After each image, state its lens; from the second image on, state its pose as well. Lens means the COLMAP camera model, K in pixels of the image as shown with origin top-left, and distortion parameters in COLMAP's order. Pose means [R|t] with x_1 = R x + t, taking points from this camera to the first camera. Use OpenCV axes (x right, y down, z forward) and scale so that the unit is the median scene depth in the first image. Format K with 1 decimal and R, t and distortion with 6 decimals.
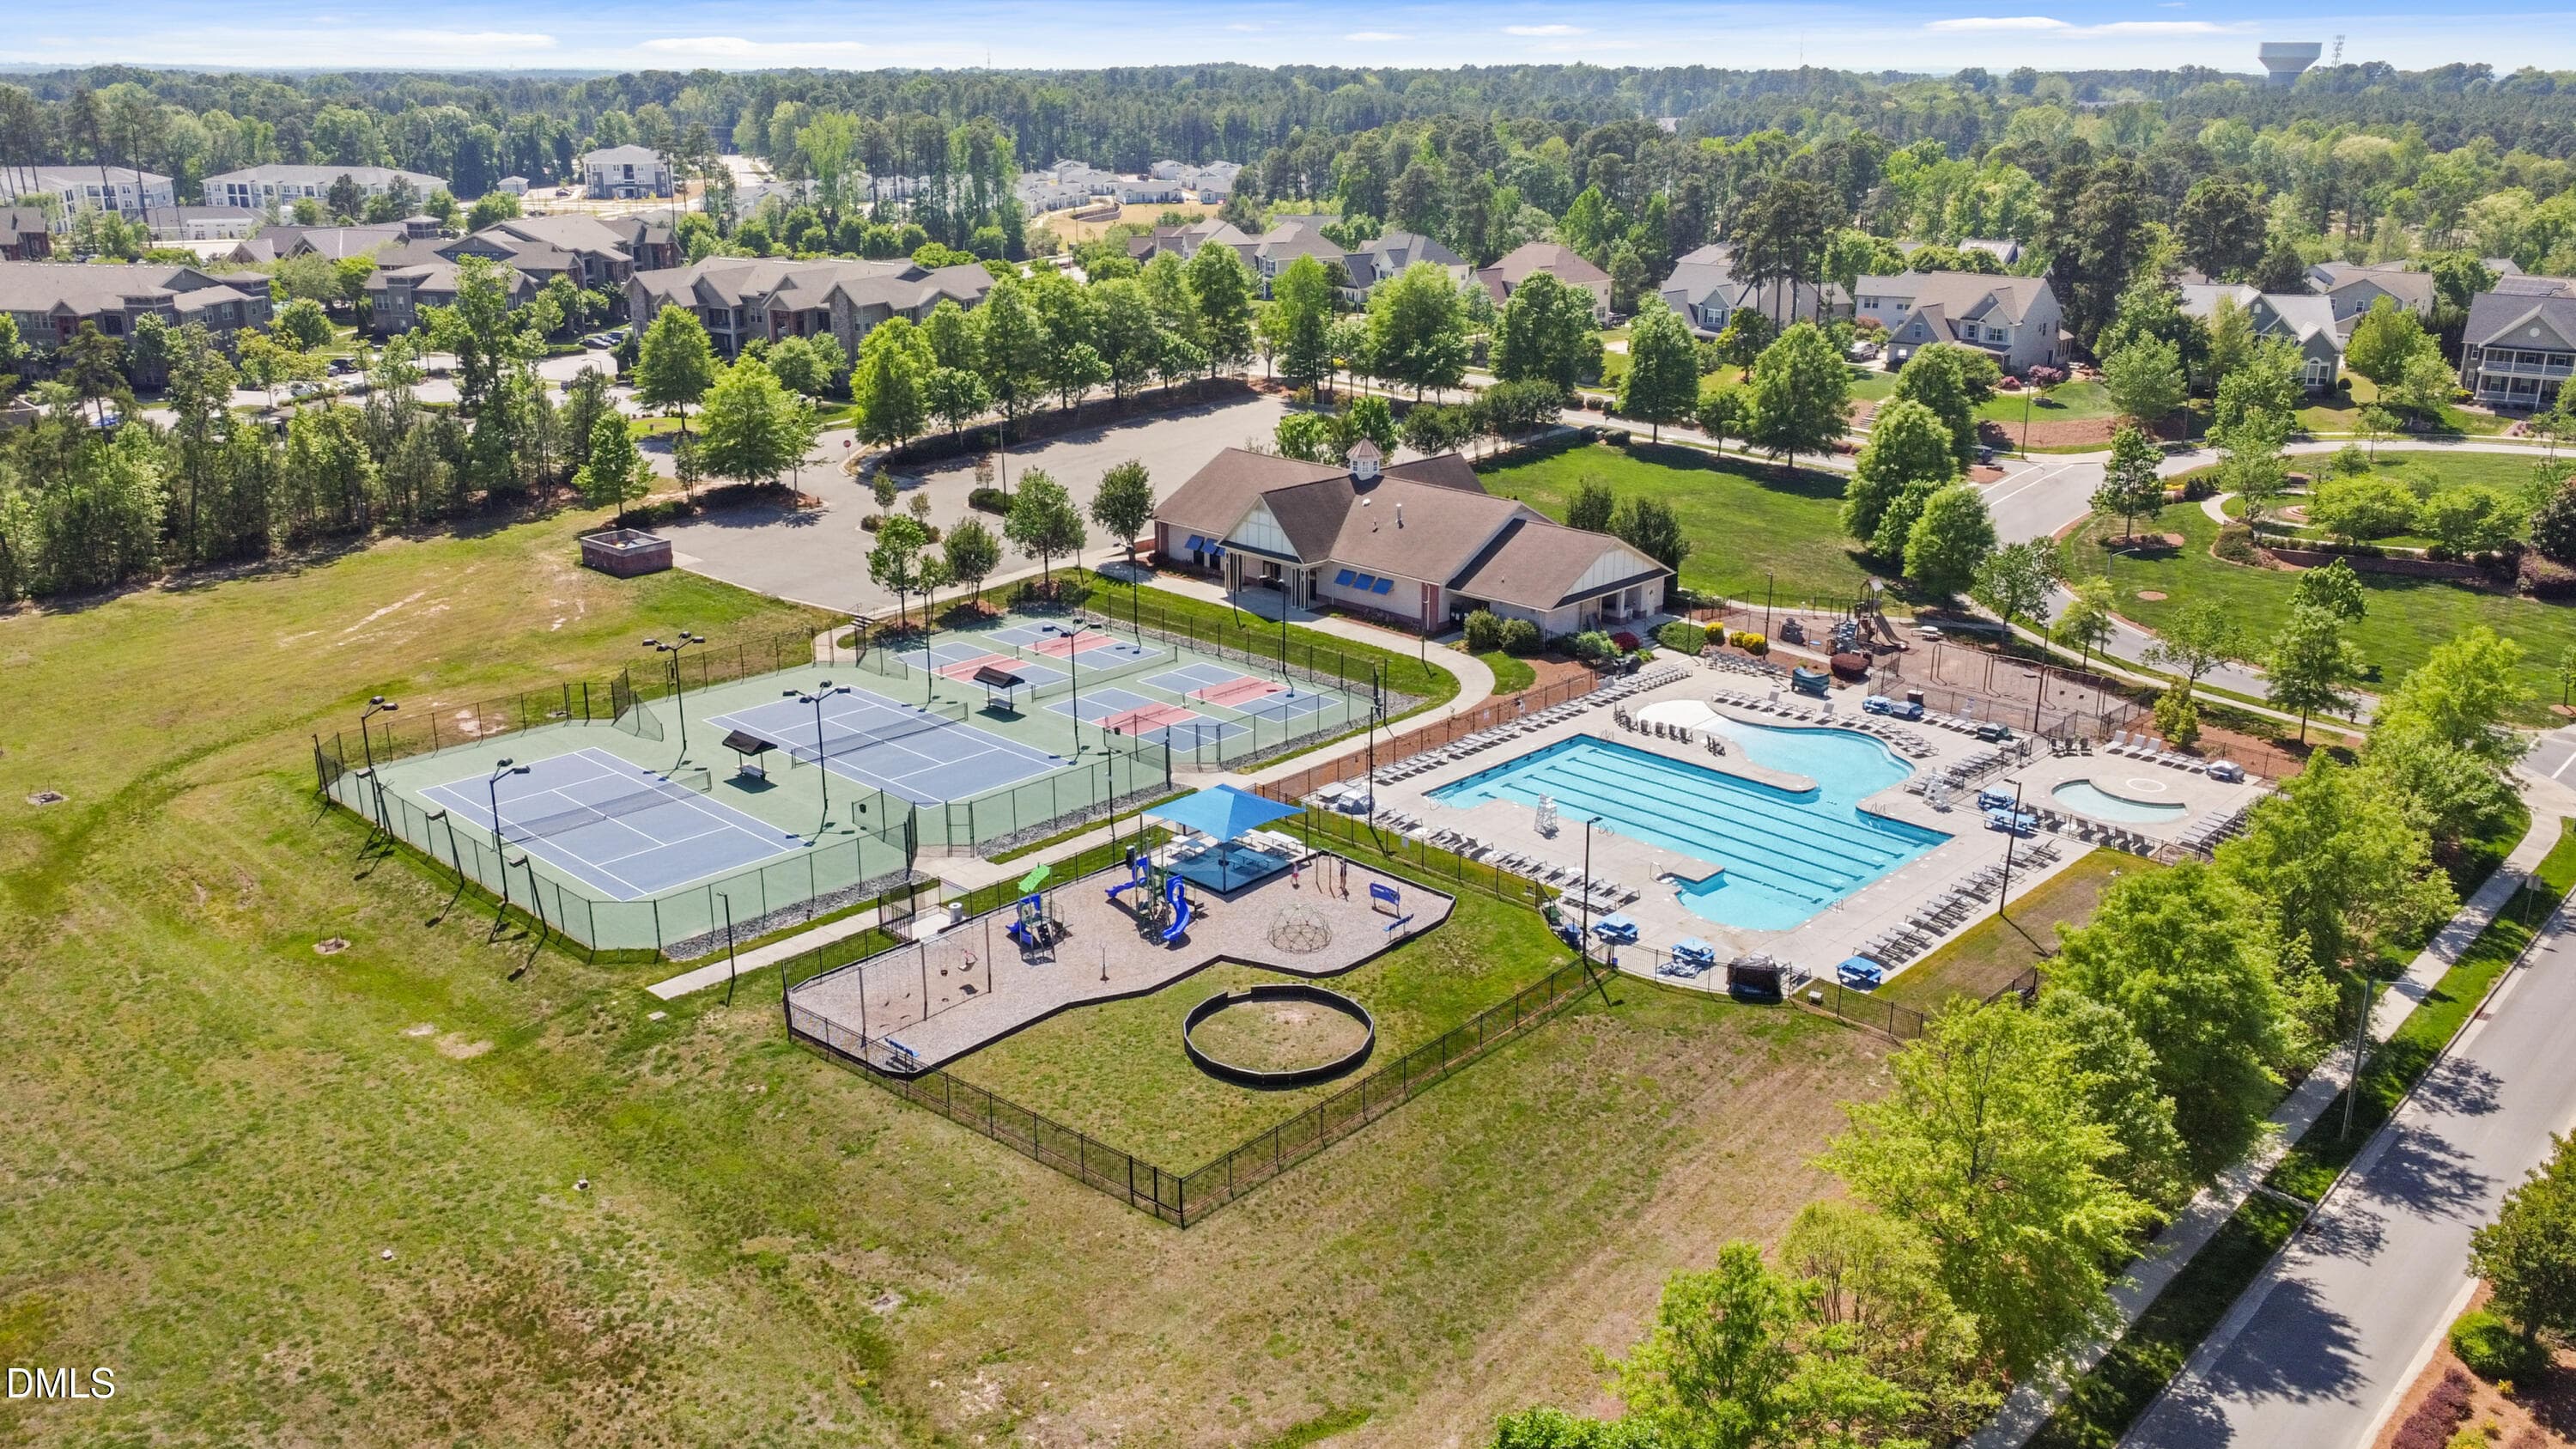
lens RADIAL K [[1976.7, 0, 1288.0], [0, 1976.7, 724.5], [0, 0, 1]] dist [-0.005206, -0.007401]
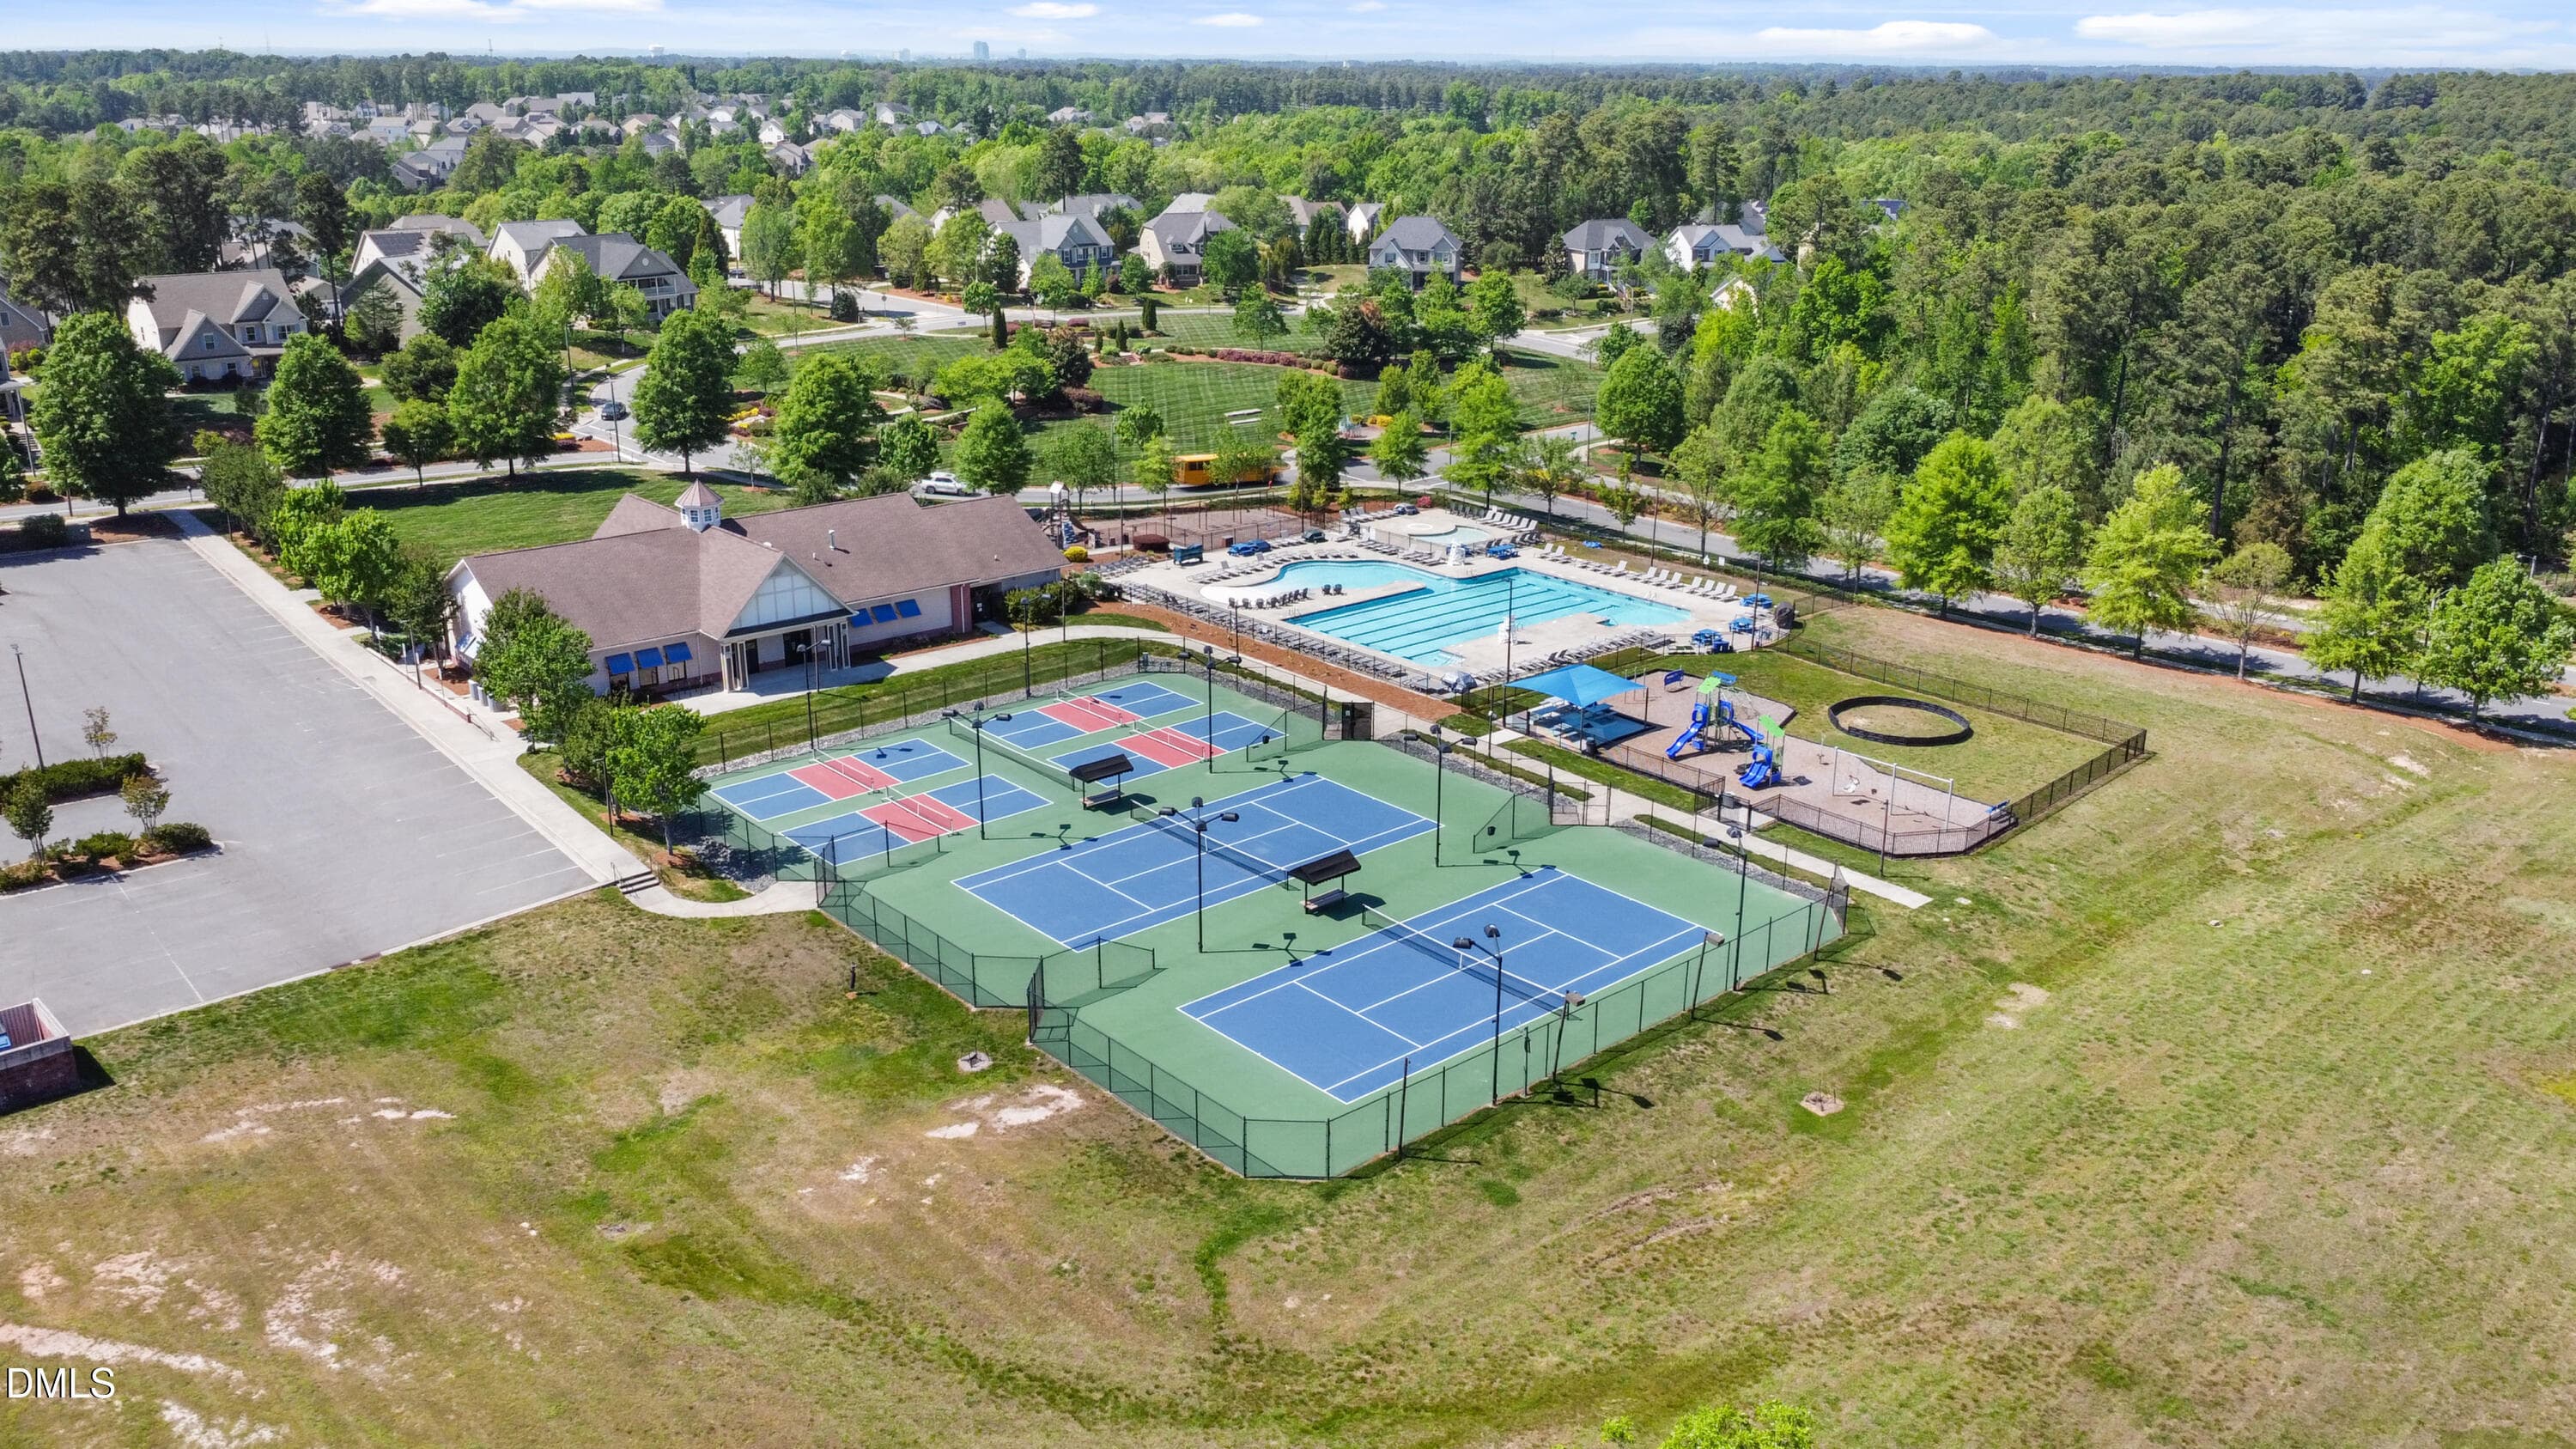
lens RADIAL K [[1976.7, 0, 1288.0], [0, 1976.7, 724.5], [0, 0, 1]] dist [-0.005206, -0.007401]
pose [[0.101282, -0.320780, 0.941723, -1.248352], [0.314461, 0.908382, 0.275603, -0.333958], [-0.943852, 0.268221, 0.192876, 1.021204]]
